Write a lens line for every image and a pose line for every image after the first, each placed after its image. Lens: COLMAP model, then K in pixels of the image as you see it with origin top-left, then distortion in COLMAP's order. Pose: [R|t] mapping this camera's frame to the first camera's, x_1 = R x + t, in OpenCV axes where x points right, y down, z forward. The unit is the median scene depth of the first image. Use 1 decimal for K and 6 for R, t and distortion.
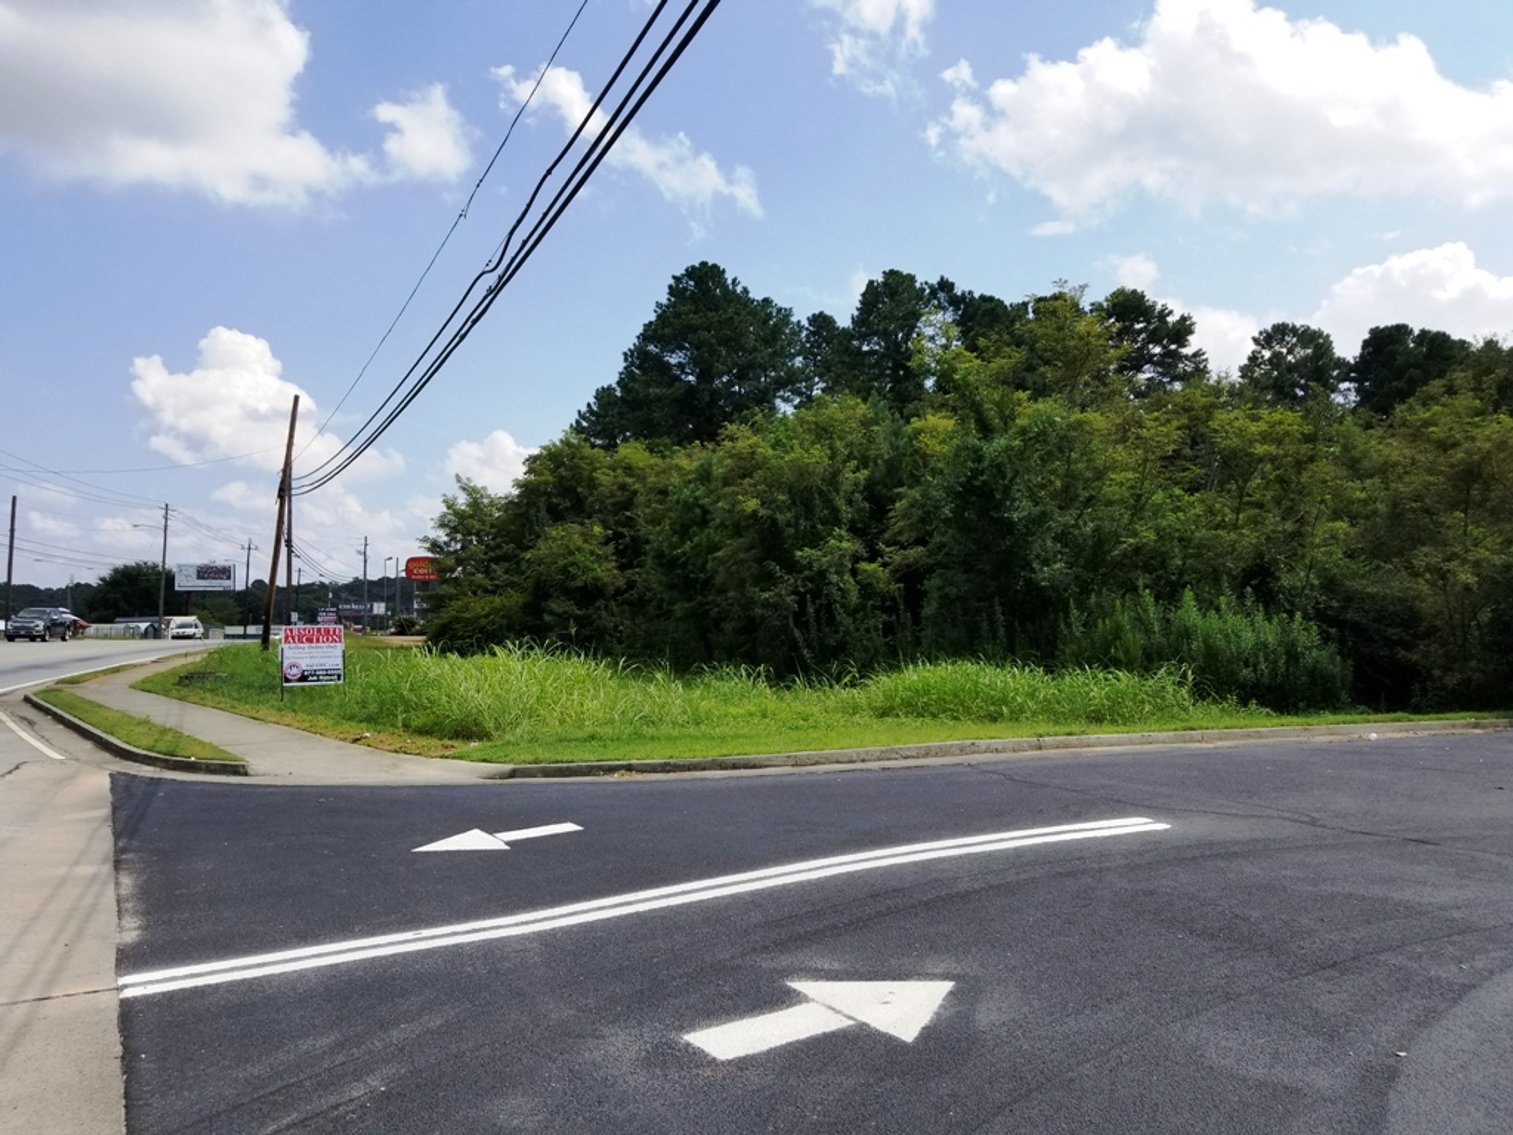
lens RADIAL K [[1174.4, 0, 758.7], [0, 1174.4, 557.8], [0, 0, 1]] dist [0.093898, -0.170037]
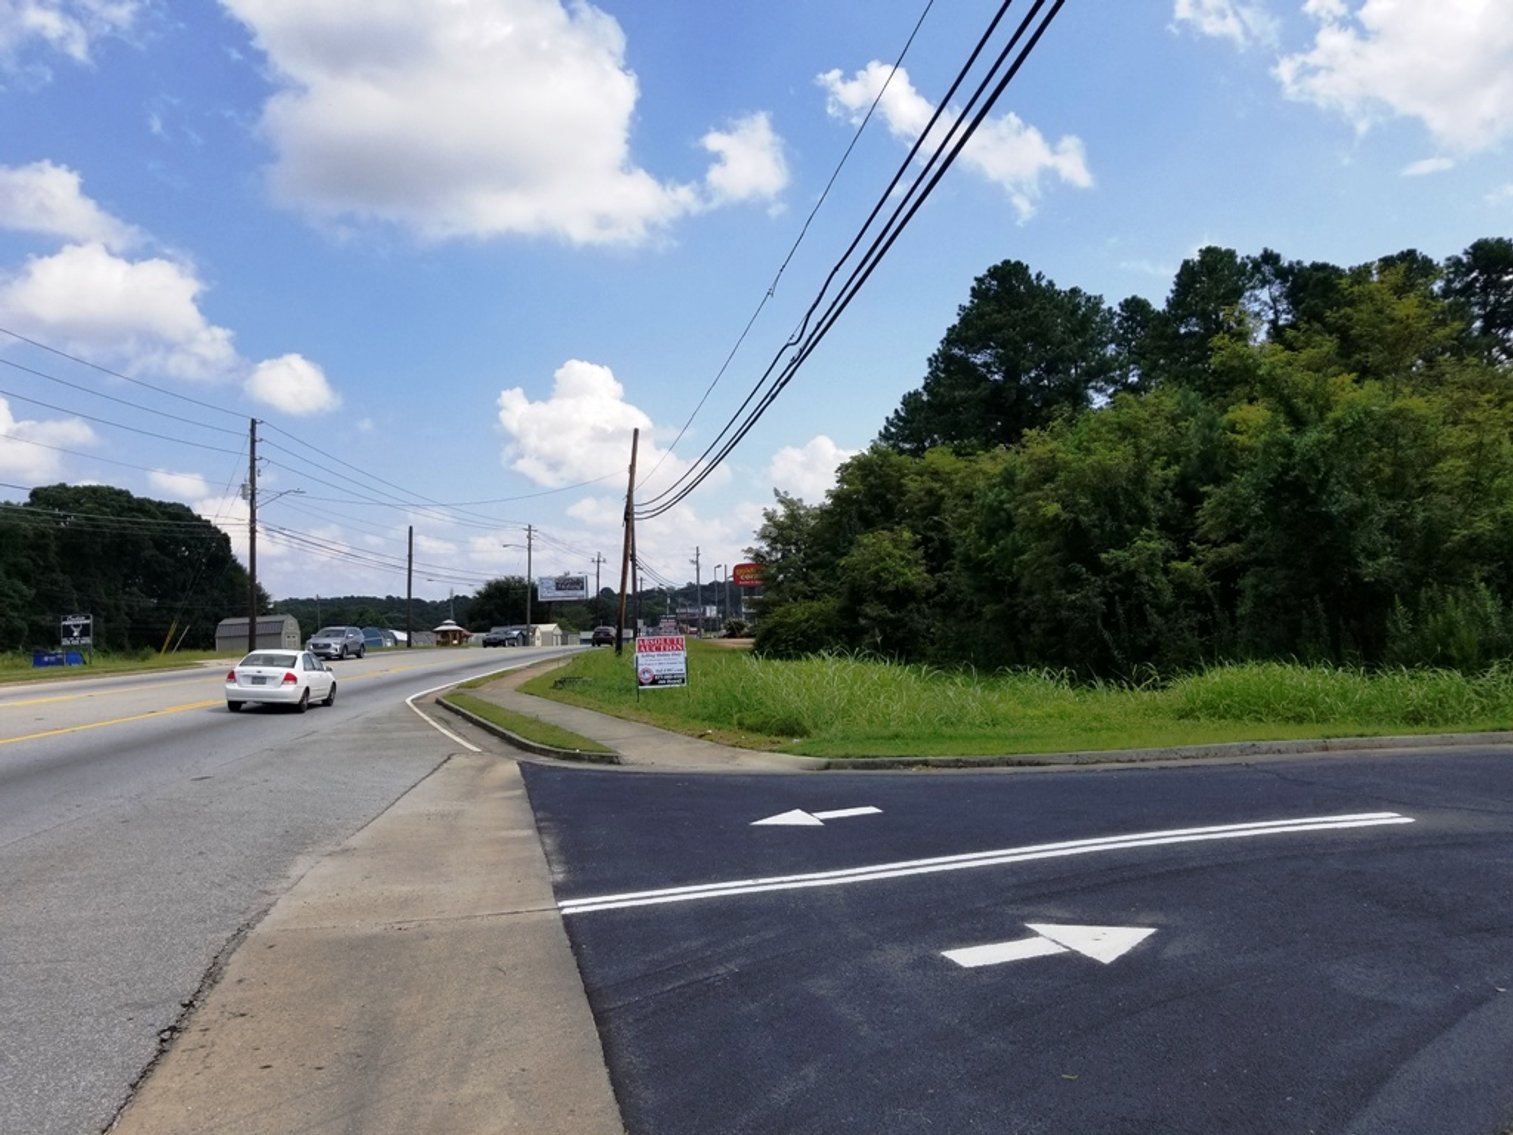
lens RADIAL K [[1173.0, 0, 743.1], [0, 1173.0, 541.8], [0, 0, 1]] dist [0.127395, -0.226141]
pose [[0.959987, -0.042257, -0.276837, 0.012437], [0.039116, 0.999092, -0.016864, -0.006698], [0.277298, 0.005360, 0.960769, -0.042409]]
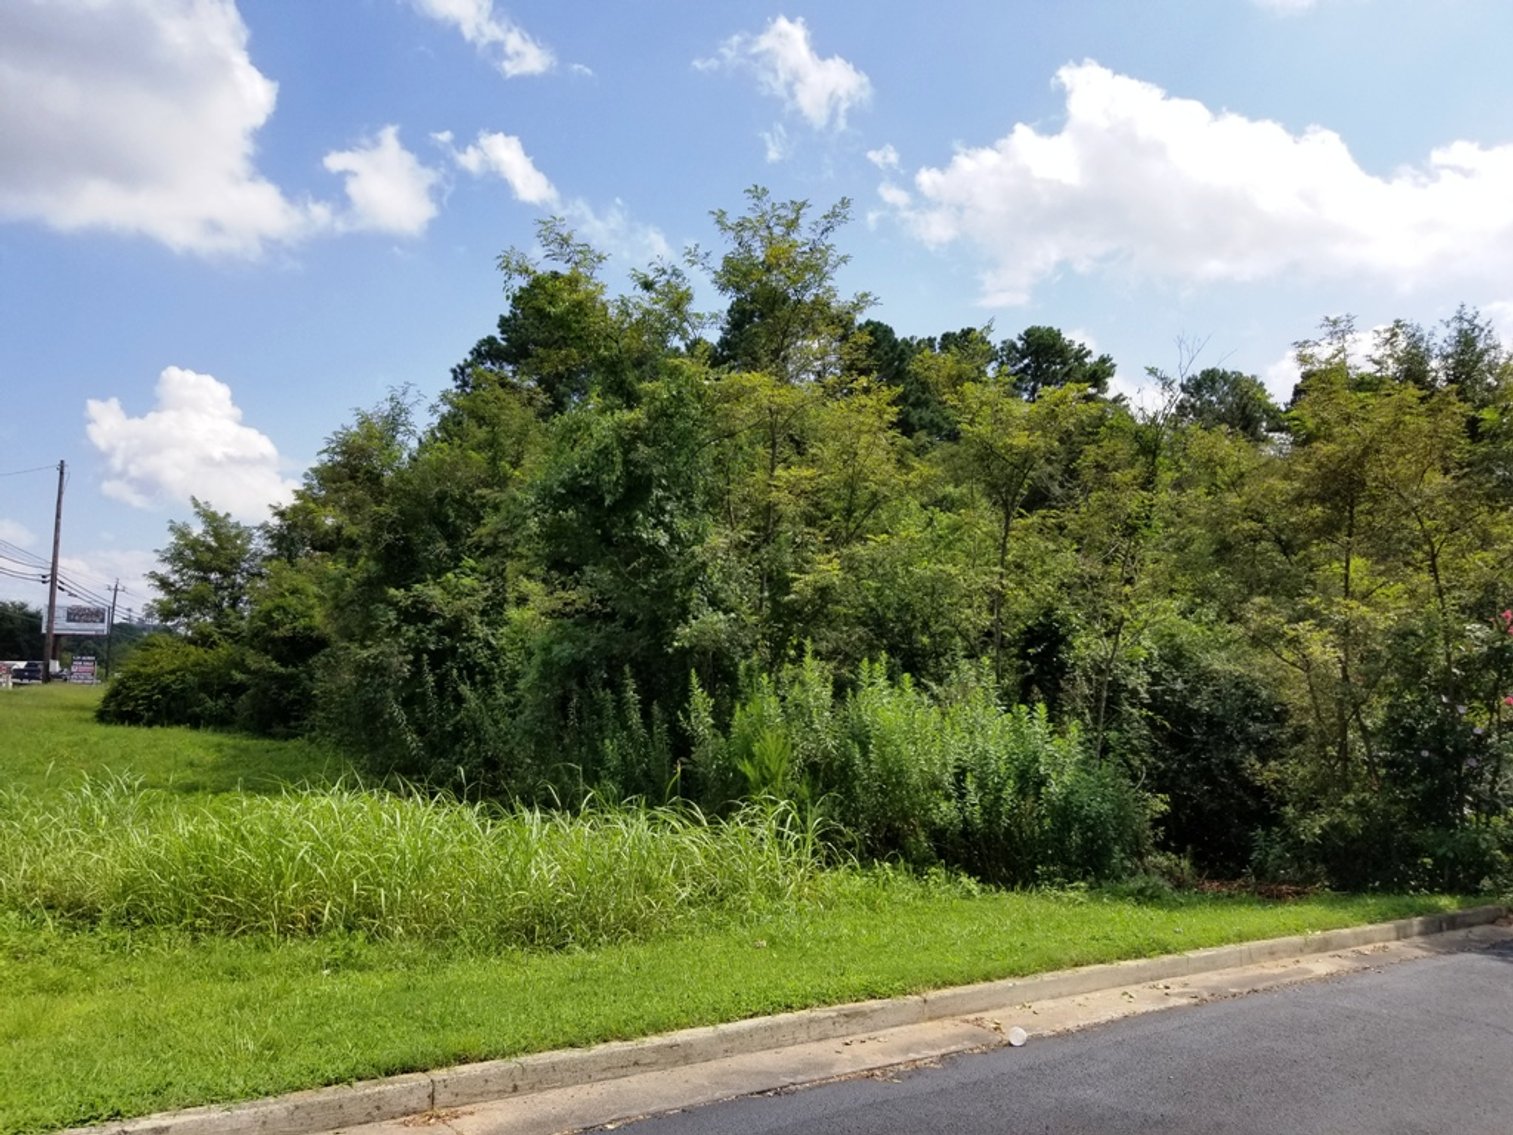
lens RADIAL K [[1174.4, 0, 758.7], [0, 1174.4, 557.8], [0, 0, 1]] dist [0.093898, -0.170037]
pose [[0.999356, 0.026400, 0.024296, 0.146620], [-0.025163, 0.998438, -0.049884, 0.003414], [-0.025575, 0.049240, 0.998459, 0.208020]]
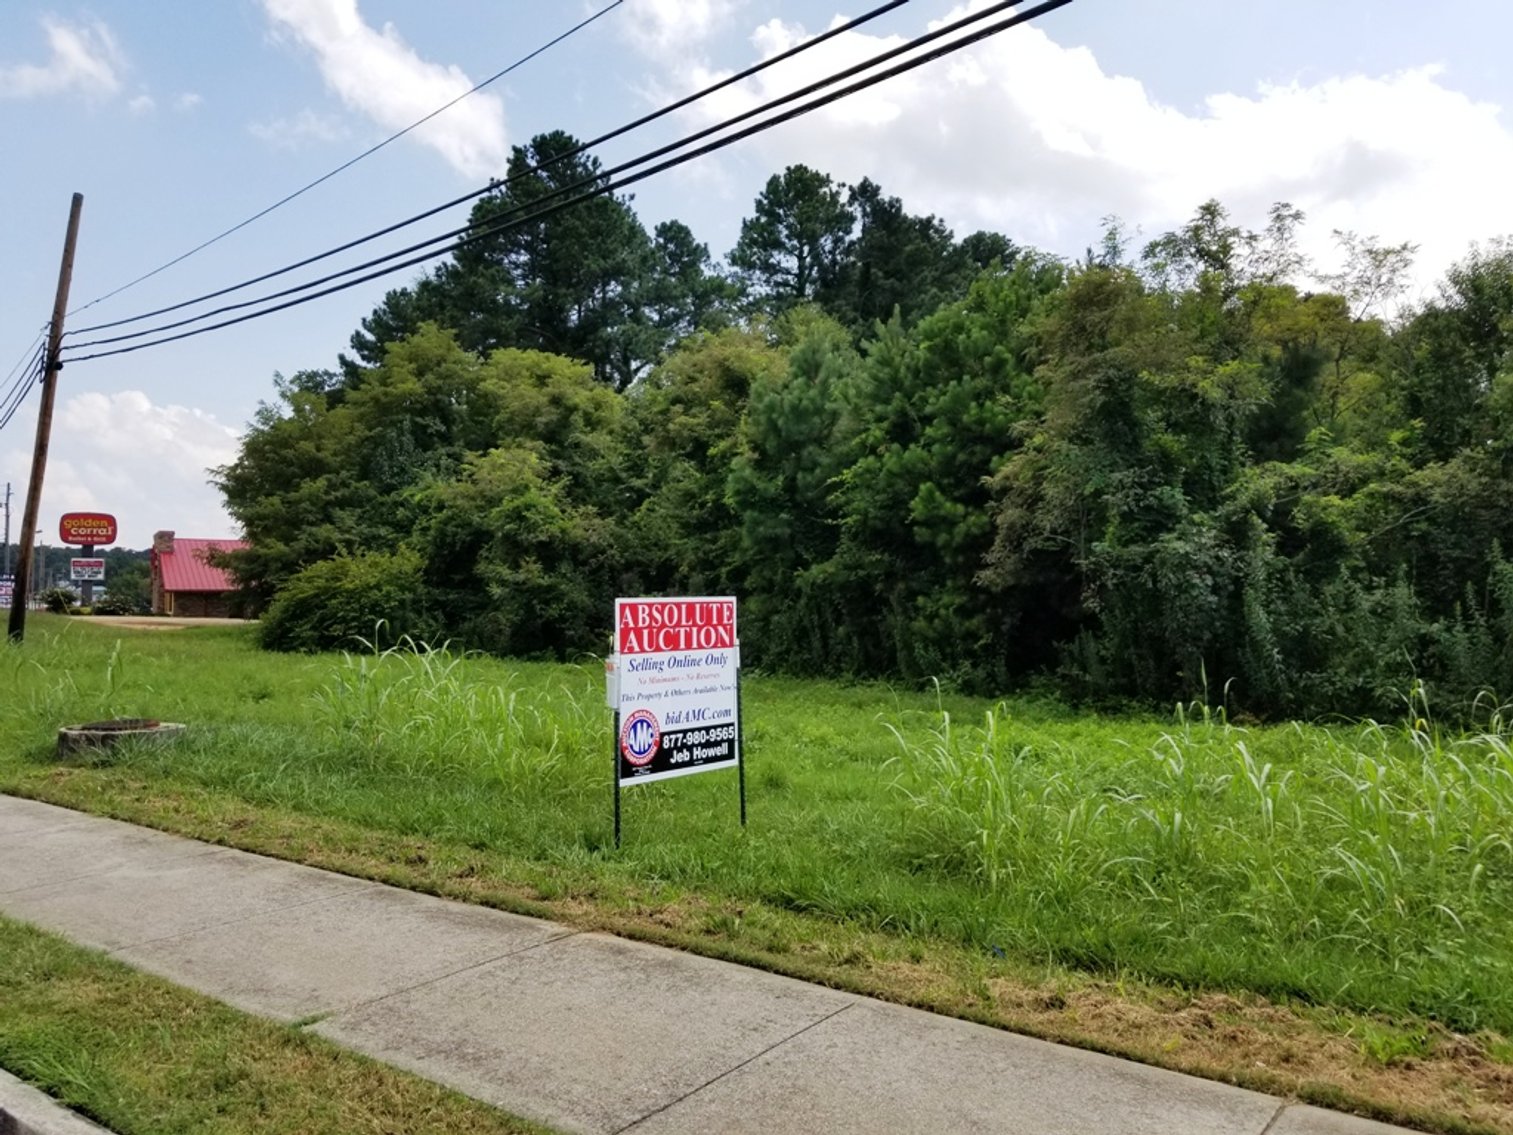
lens RADIAL K [[1173.0, 0, 743.1], [0, 1173.0, 541.8], [0, 0, 1]] dist [0.127395, -0.226141]
pose [[0.959845, 0.016207, 0.280062, -0.235675], [-0.017859, 0.999835, 0.003347, 0.021161], [-0.279961, -0.008215, 0.959976, 0.356589]]
